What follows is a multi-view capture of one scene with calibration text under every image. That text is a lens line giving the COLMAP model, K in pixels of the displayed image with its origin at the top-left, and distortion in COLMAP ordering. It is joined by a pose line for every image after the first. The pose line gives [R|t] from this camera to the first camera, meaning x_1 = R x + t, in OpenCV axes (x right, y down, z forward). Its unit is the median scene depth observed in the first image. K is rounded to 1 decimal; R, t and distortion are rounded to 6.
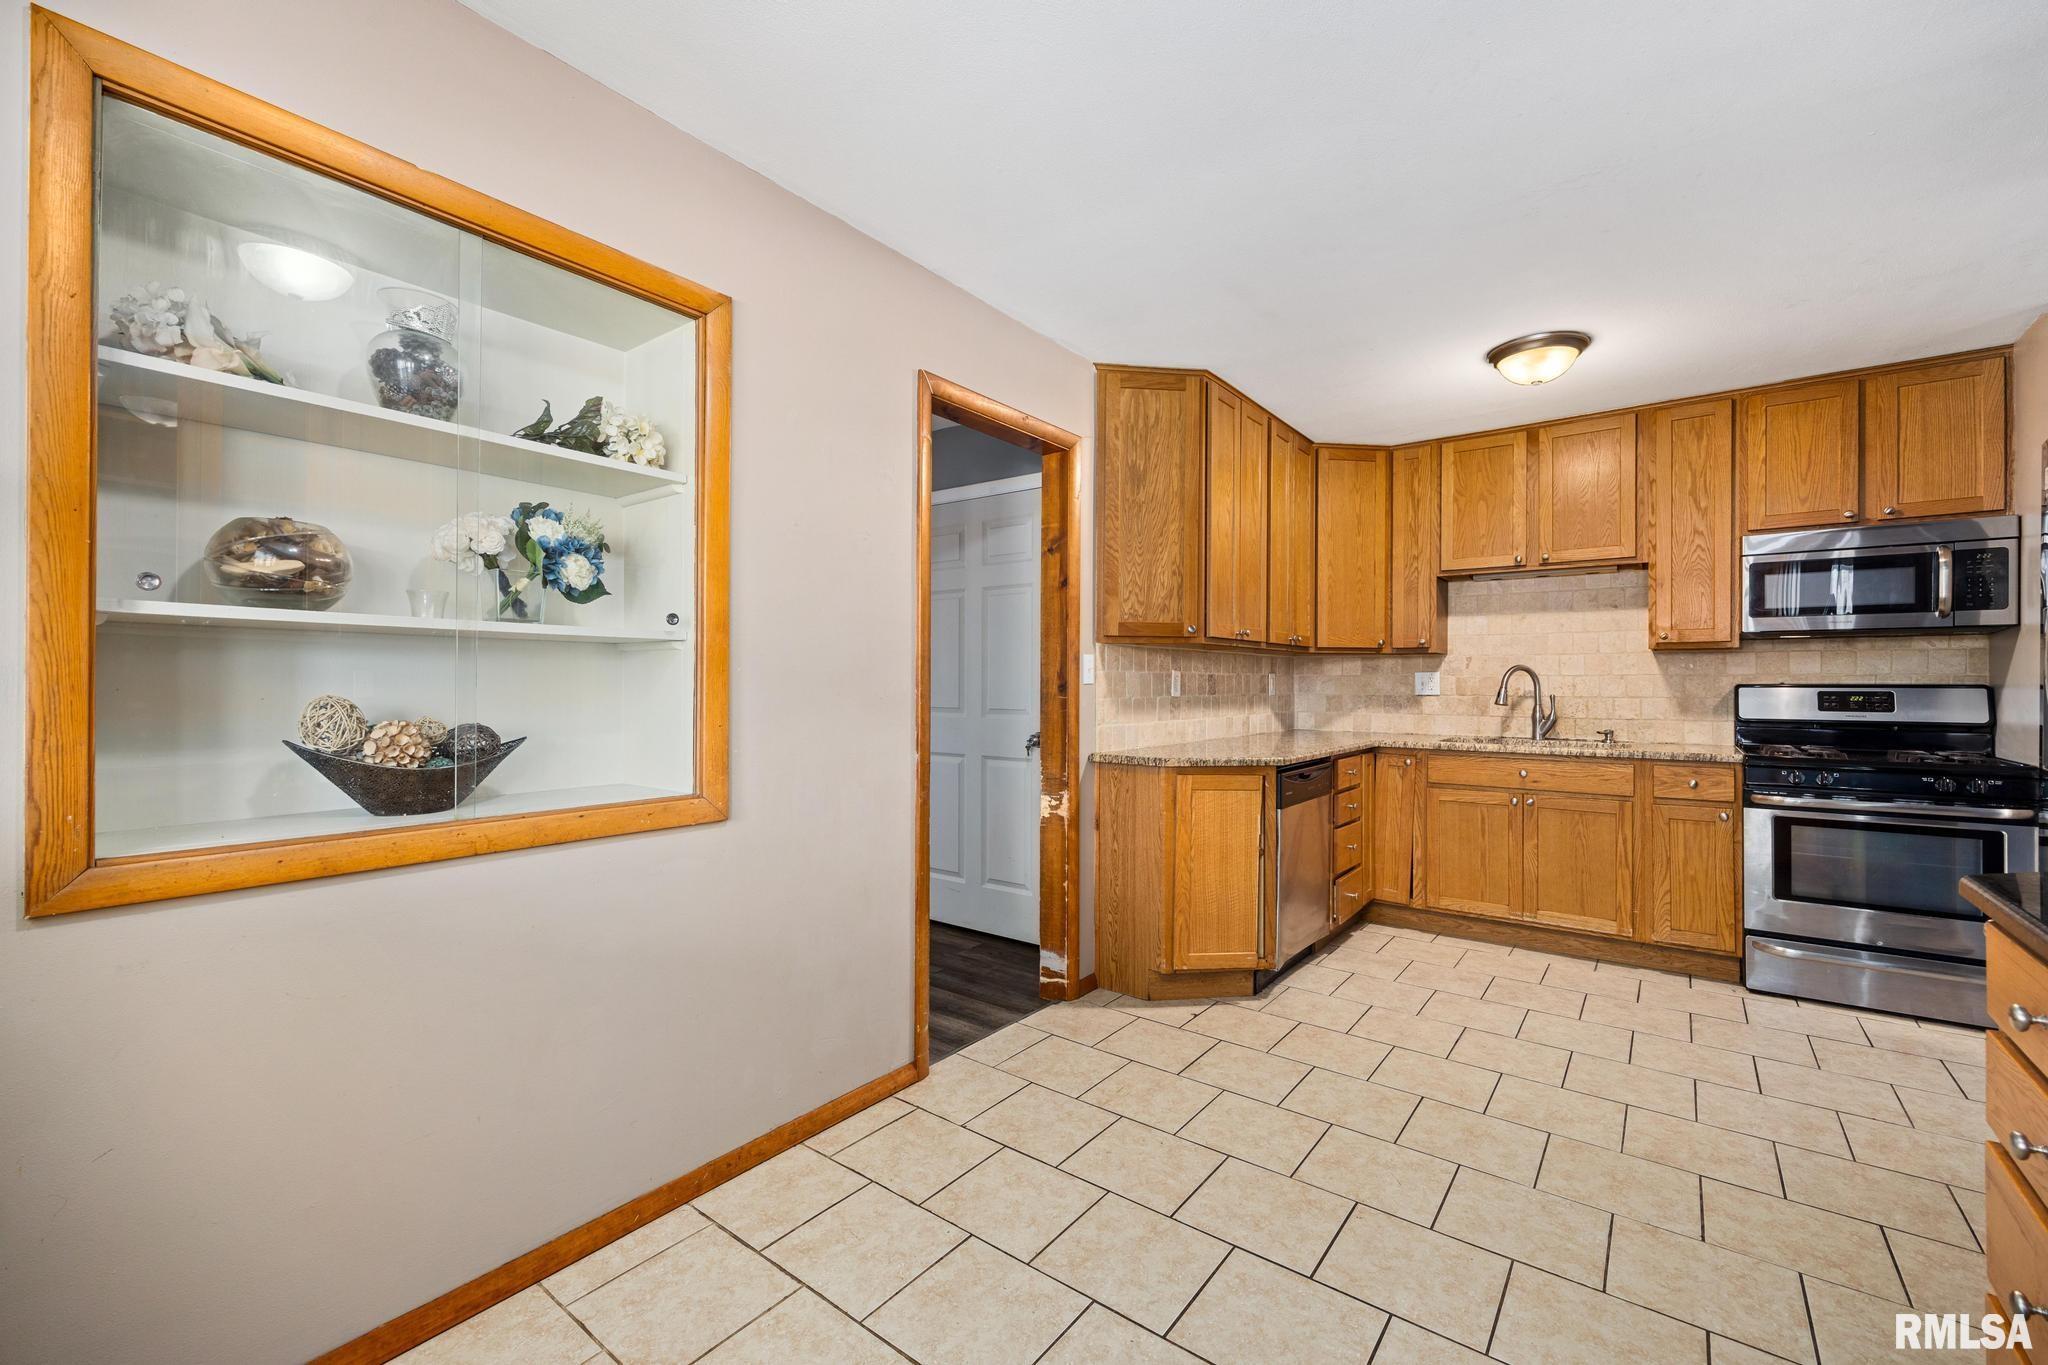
lens RADIAL K [[836.3, 0, 1019.9], [0, 836.3, 682.0], [0, 0, 1]] dist [-0.003844, -0.000074]
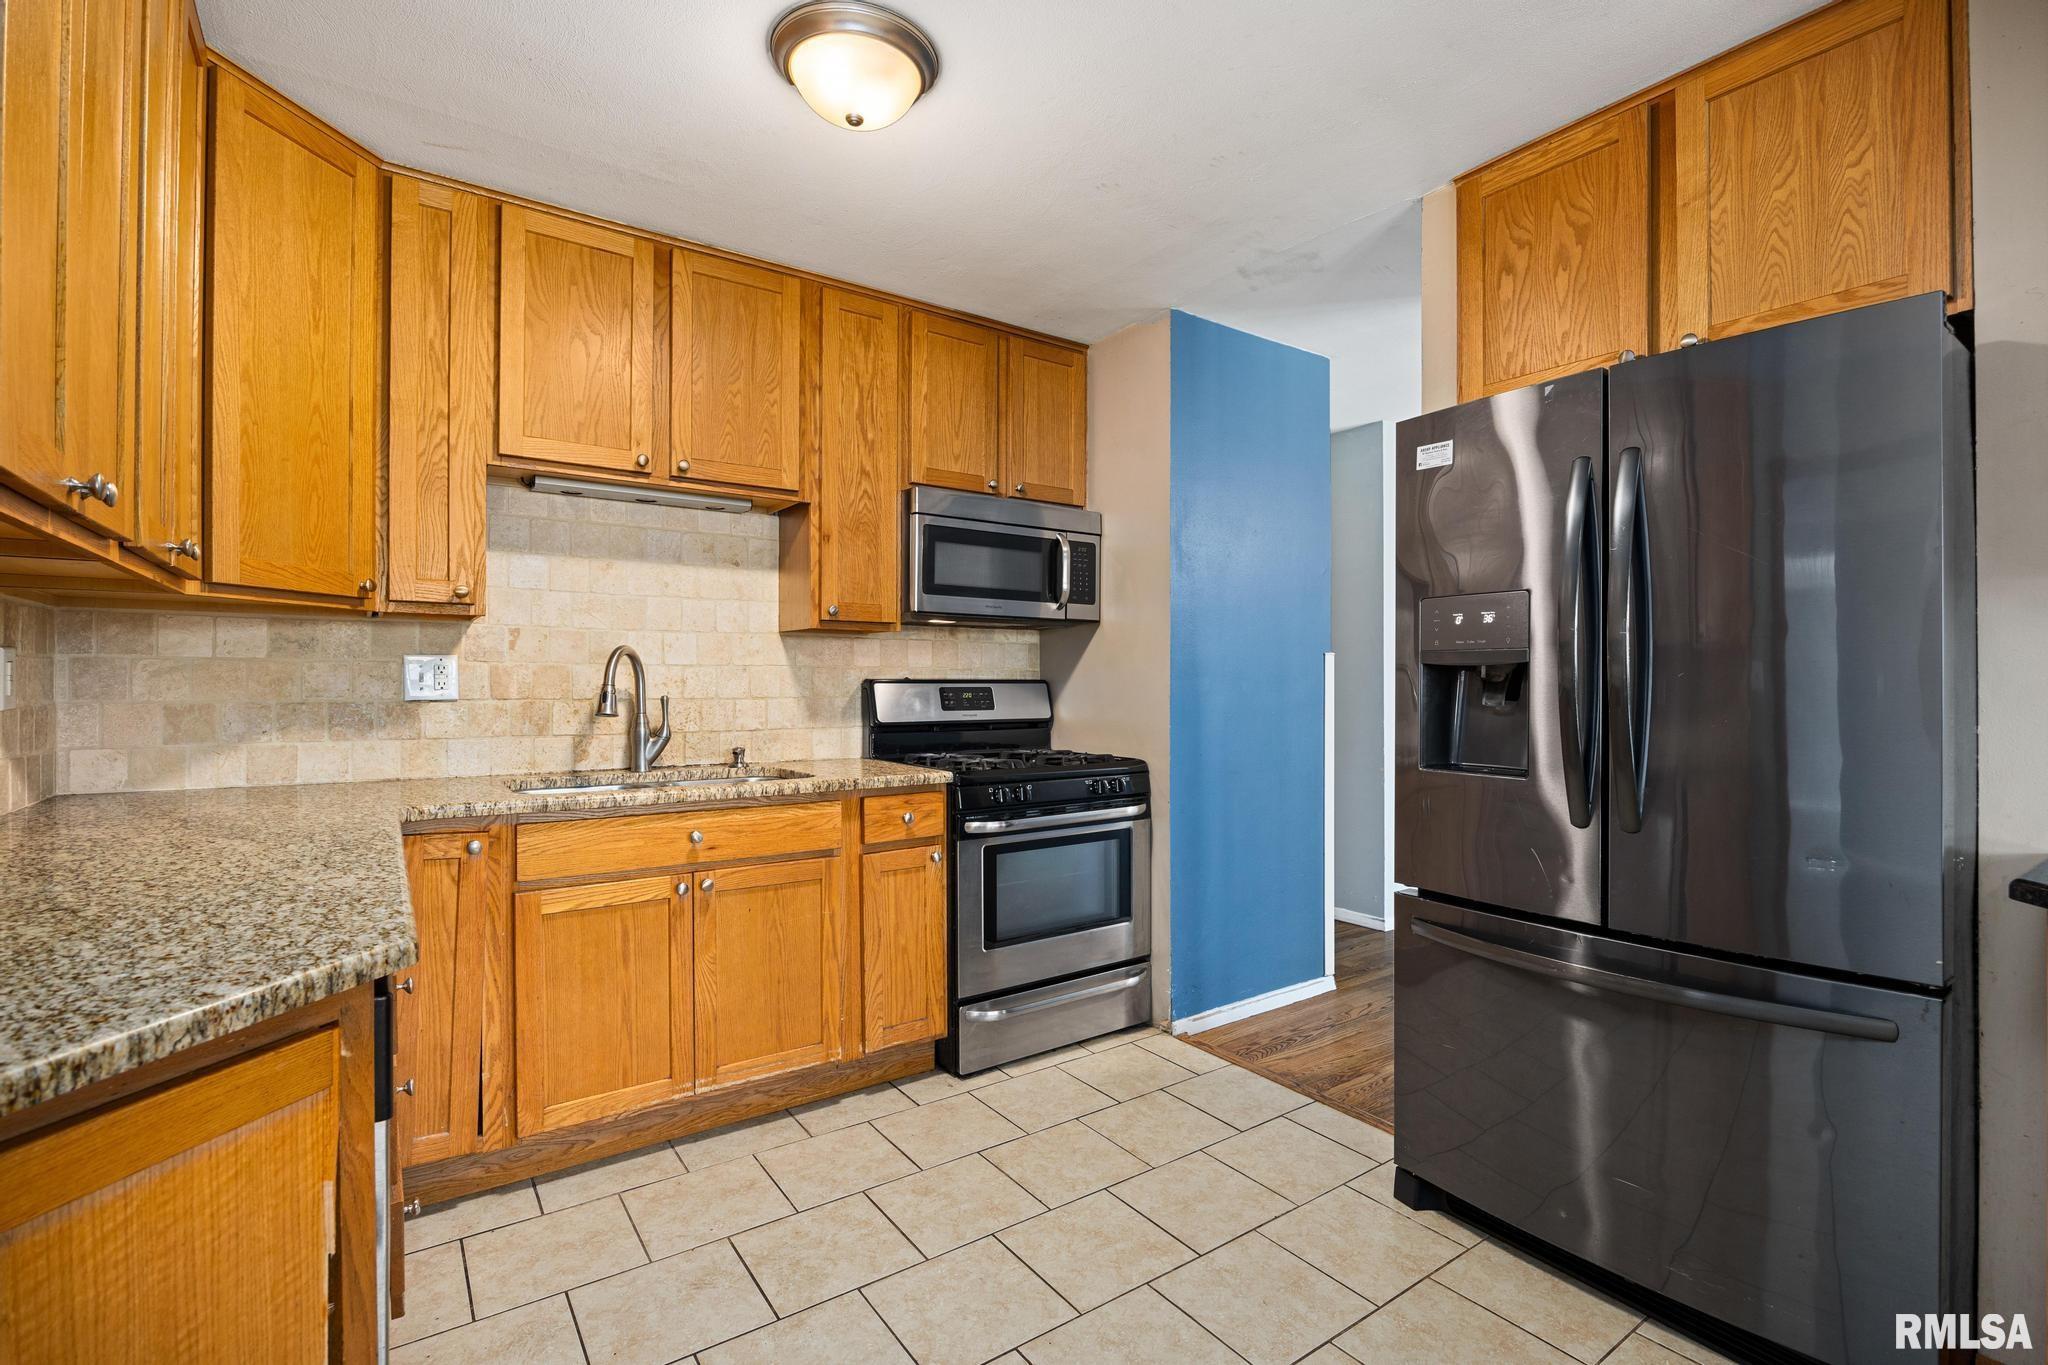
lens RADIAL K [[941.2, 0, 1051.6], [0, 941.2, 683.4], [0, 0, 1]] dist [-0.013480, 0.000491]
pose [[0.273590, -0.002864, 0.961842, 0.059930], [-0.002528, 0.999990, 0.003696, 0.002998], [-0.961843, -0.003443, 0.273580, 0.612590]]
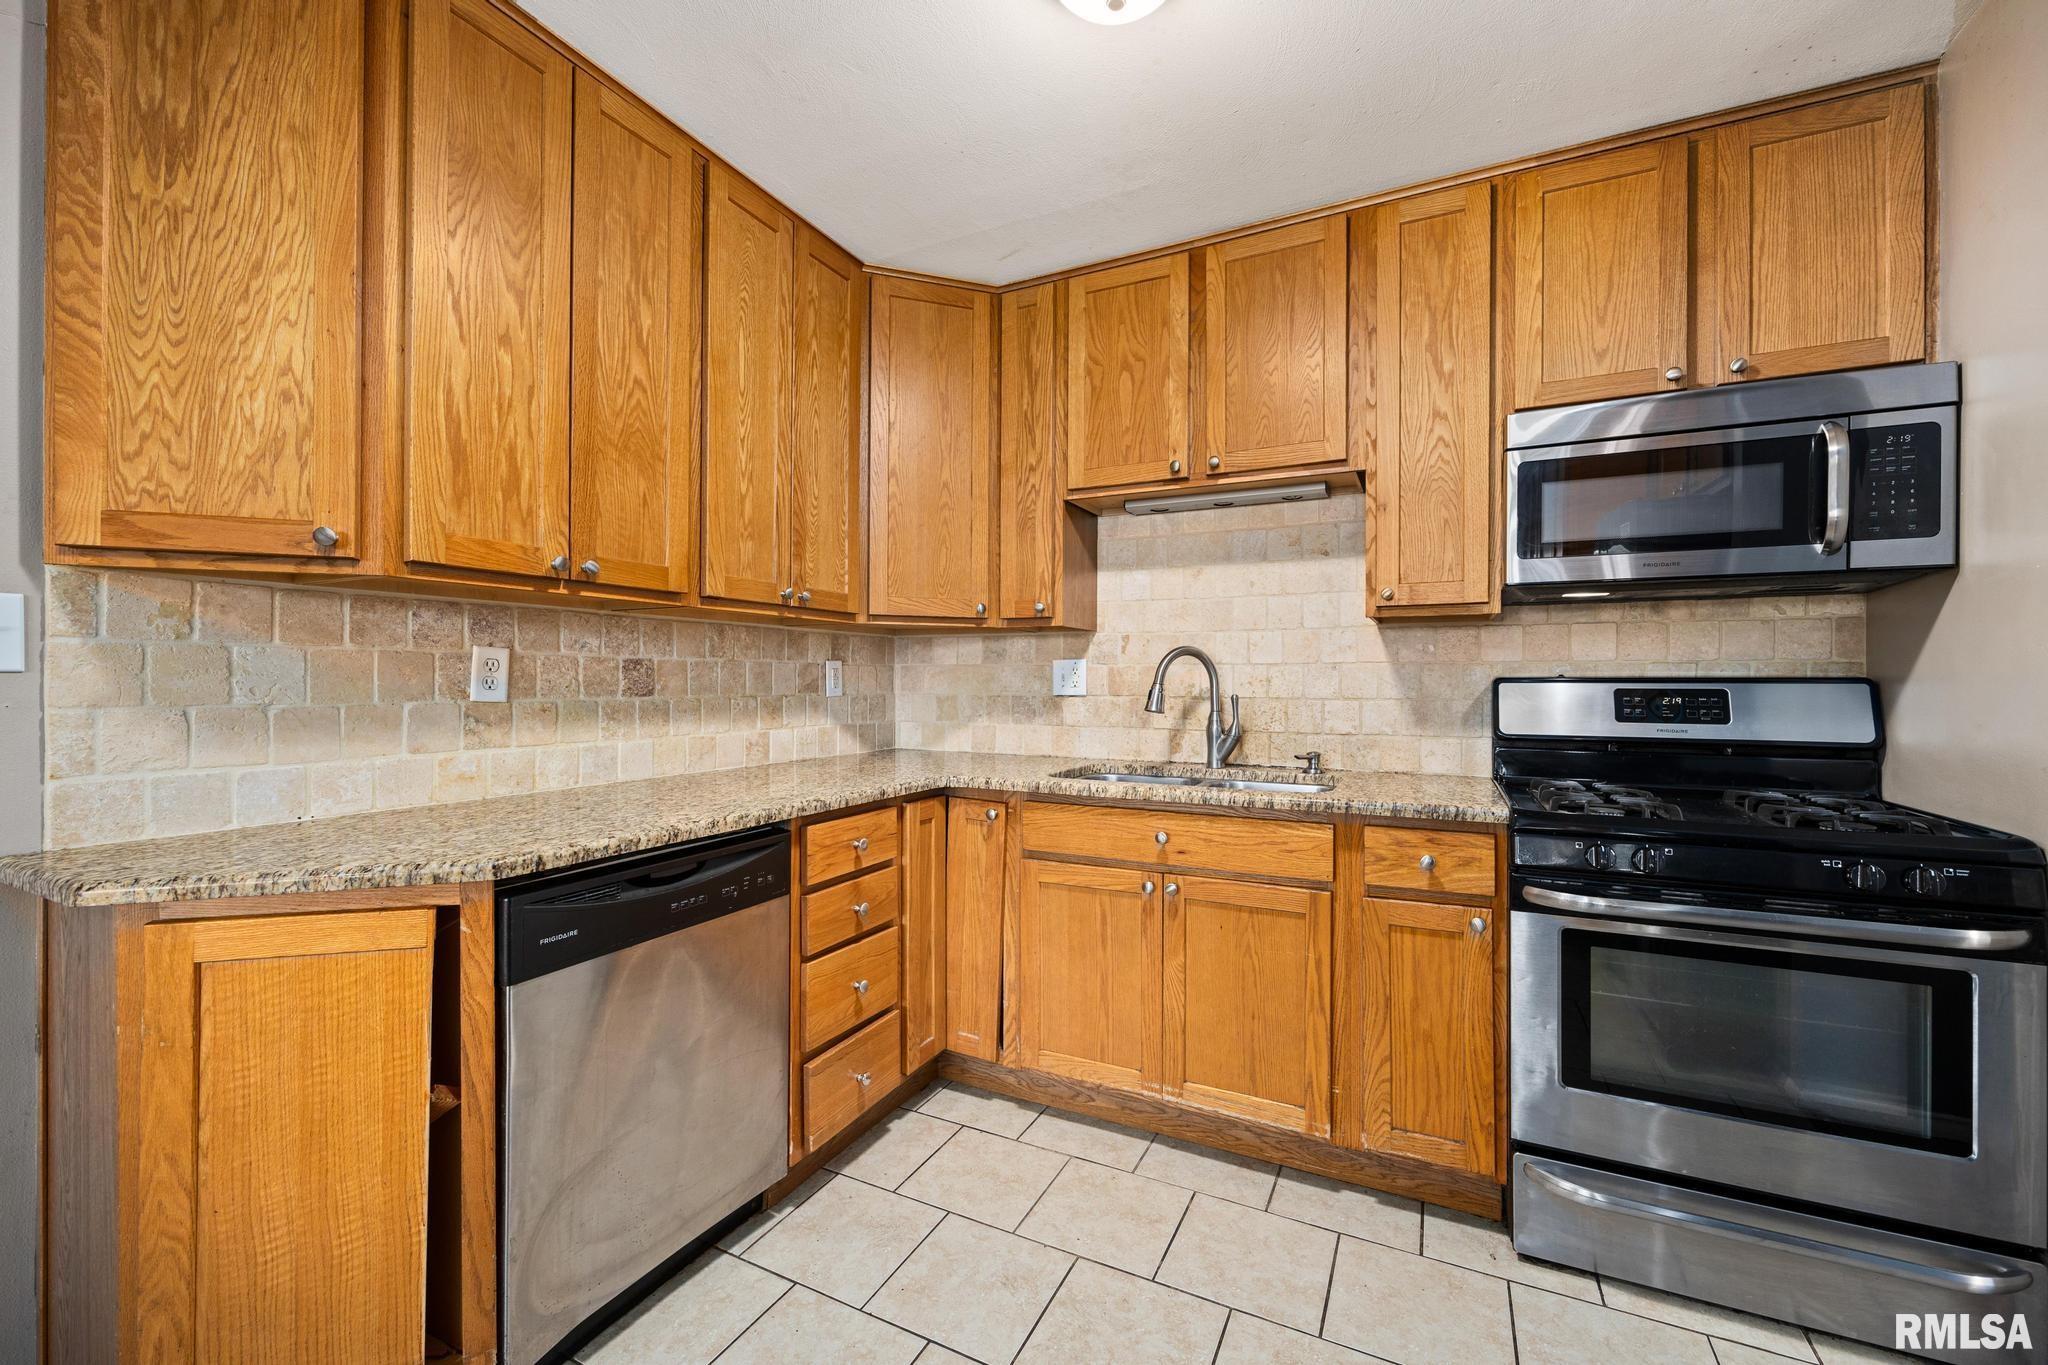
lens RADIAL K [[819.5, 0, 1026.7], [0, 819.5, 683.1], [0, 0, 1]] dist [-0.004188, -0.000248]
pose [[0.979840, 0.000304, 0.199785, 0.417206], [-0.001100, 0.999992, 0.003876, 0.004964], [-0.199782, -0.004018, 0.979832, 0.497877]]
